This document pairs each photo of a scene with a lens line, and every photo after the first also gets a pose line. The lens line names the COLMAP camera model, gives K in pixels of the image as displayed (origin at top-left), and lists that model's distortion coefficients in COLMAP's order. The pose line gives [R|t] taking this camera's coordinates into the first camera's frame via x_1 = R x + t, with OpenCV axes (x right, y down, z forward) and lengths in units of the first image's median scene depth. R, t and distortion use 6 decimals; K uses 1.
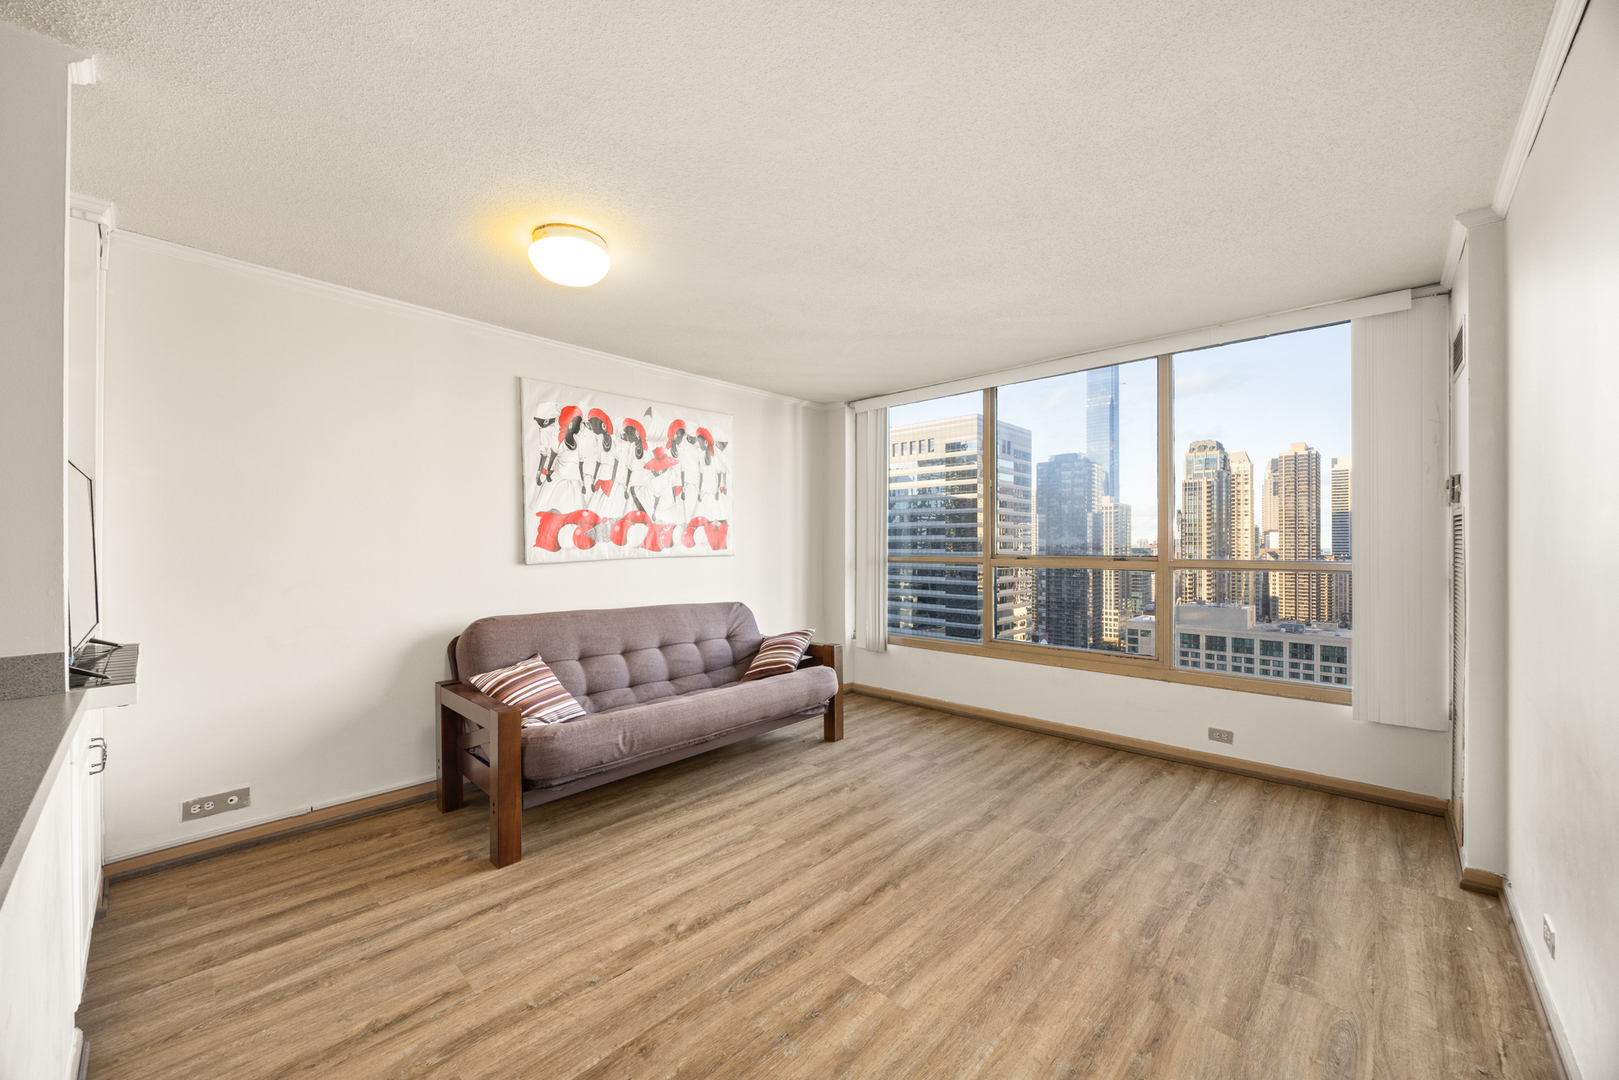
lens RADIAL K [[614.3, 0, 800.6], [0, 614.3, 542.7], [0, 0, 1]] dist [-0.002146, -0.000250]
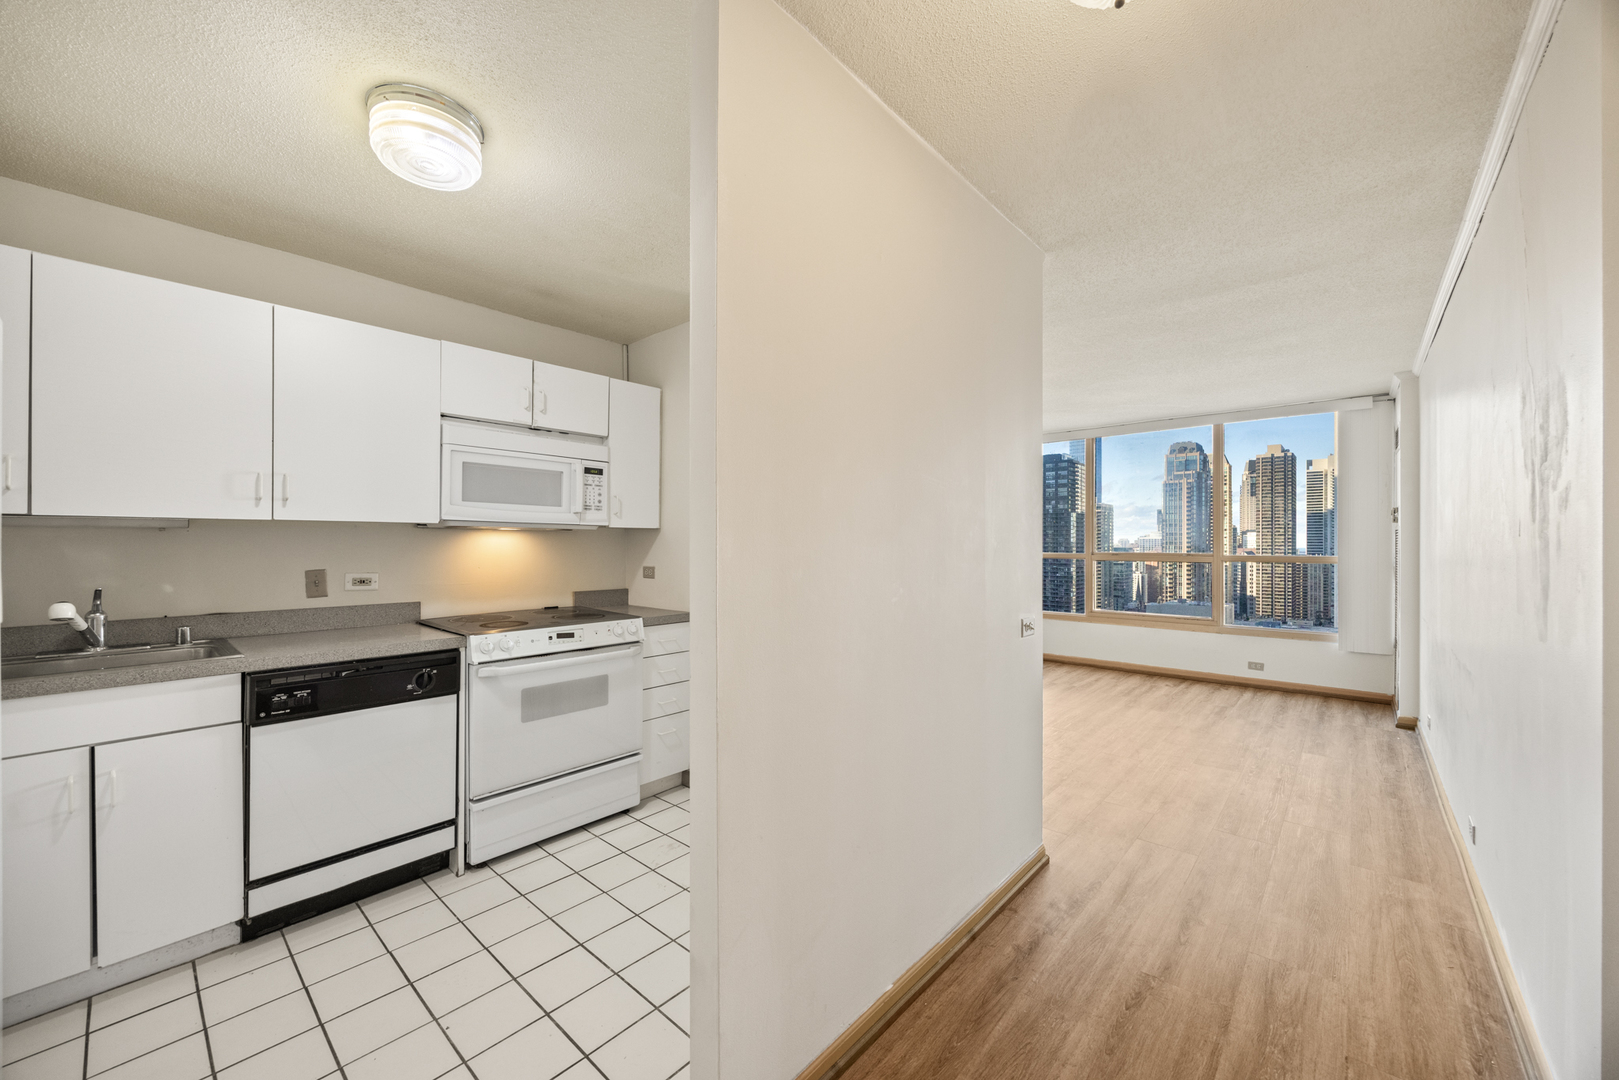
lens RADIAL K [[614.3, 0, 804.8], [0, 614.3, 542.5], [0, 0, 1]] dist [-0.002146, -0.000250]
pose [[0.999606, 0.001705, 0.028018, -0.654784], [-0.001735, 0.999998, 0.001053, -0.005063], [-0.028016, -0.001101, 0.999607, -0.686751]]
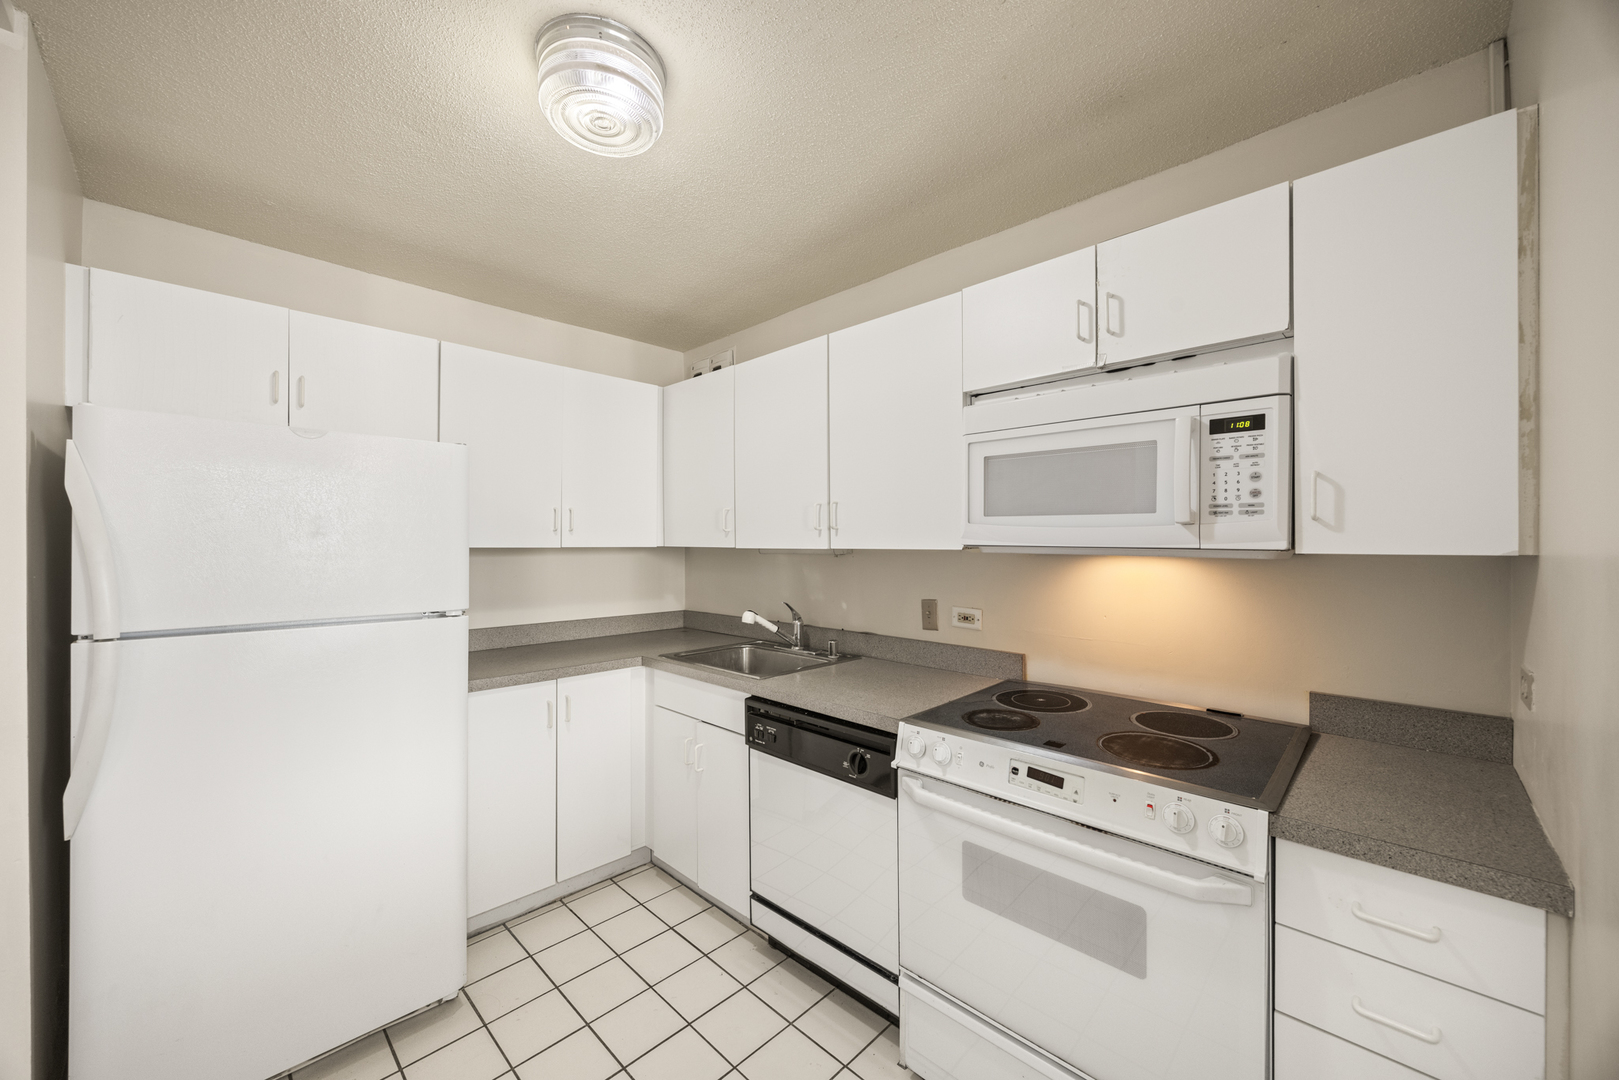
lens RADIAL K [[614.3, 0, 815.2], [0, 614.3, 544.1], [0, 0, 1]] dist [-0.002146, -0.000250]
pose [[-0.016238, 0.006560, -0.999847, -0.523428], [0.005144, 0.999966, 0.006477, -0.043190], [0.999855, -0.005038, -0.016271, 0.105650]]
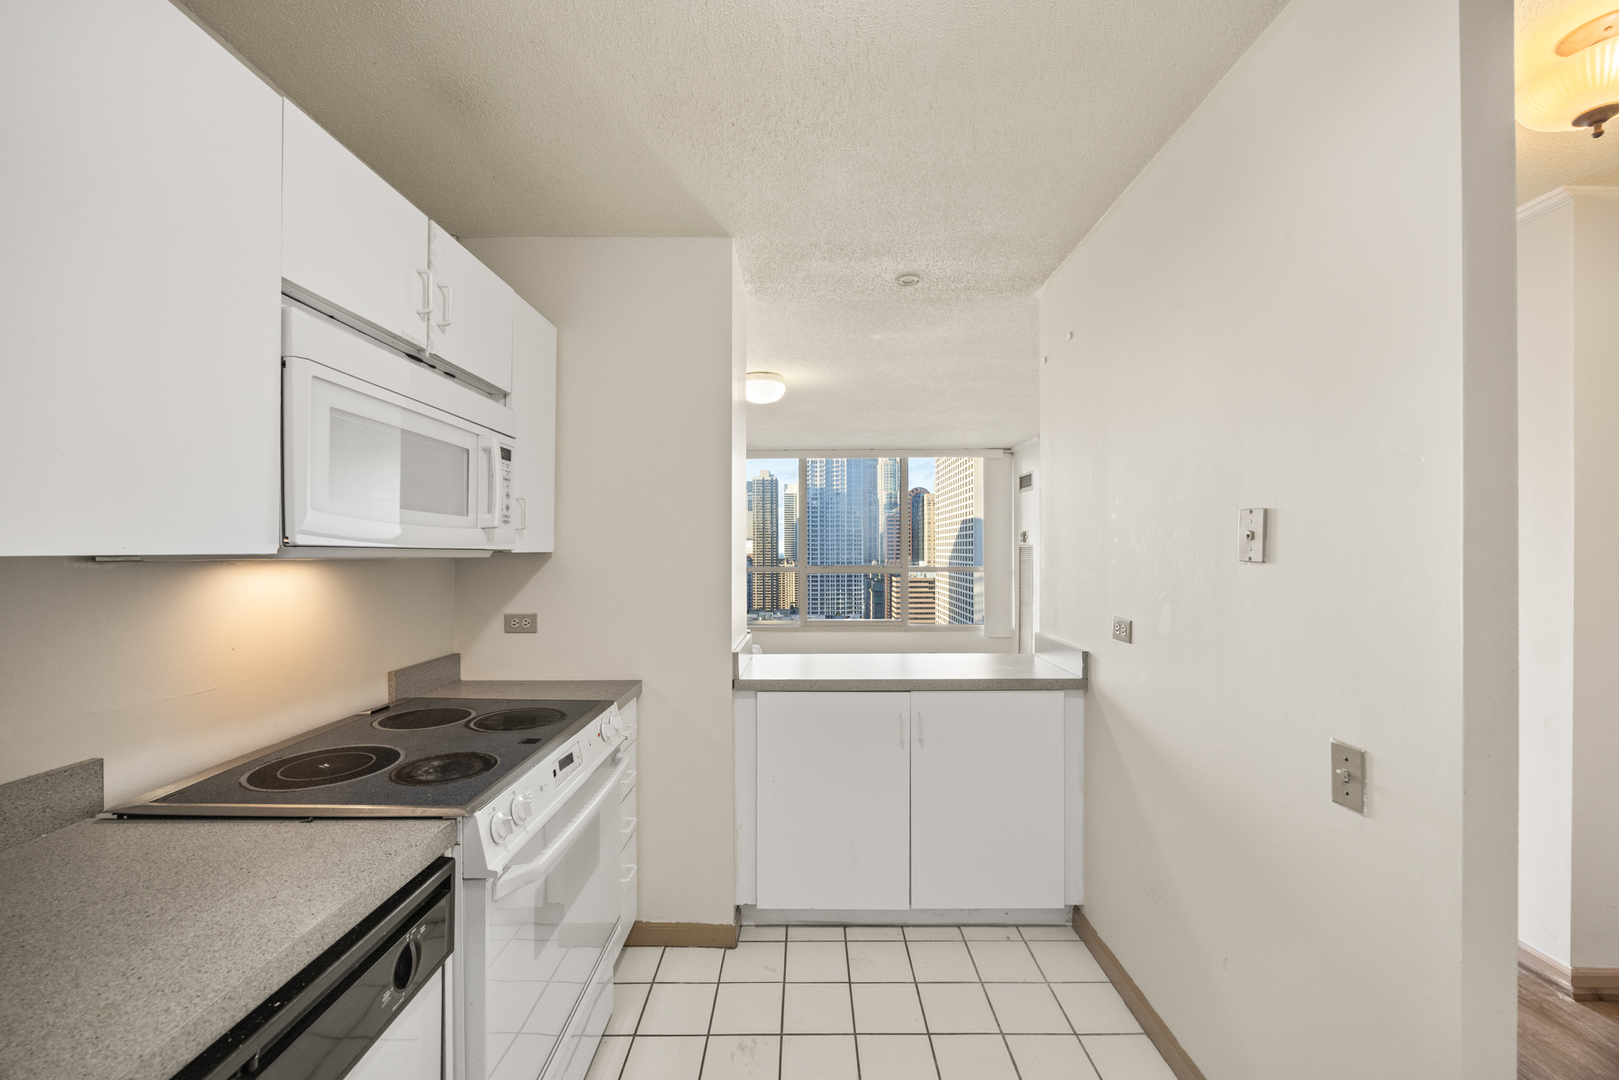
lens RADIAL K [[614.3, 0, 795.7], [0, 614.3, 547.2], [0, 0, 1]] dist [-0.002146, -0.000250]
pose [[0.742949, 0.001056, 0.669348, -1.194172], [0.002593, 0.999987, -0.004456, -0.033228], [-0.669343, 0.005046, 0.742936, -0.228411]]
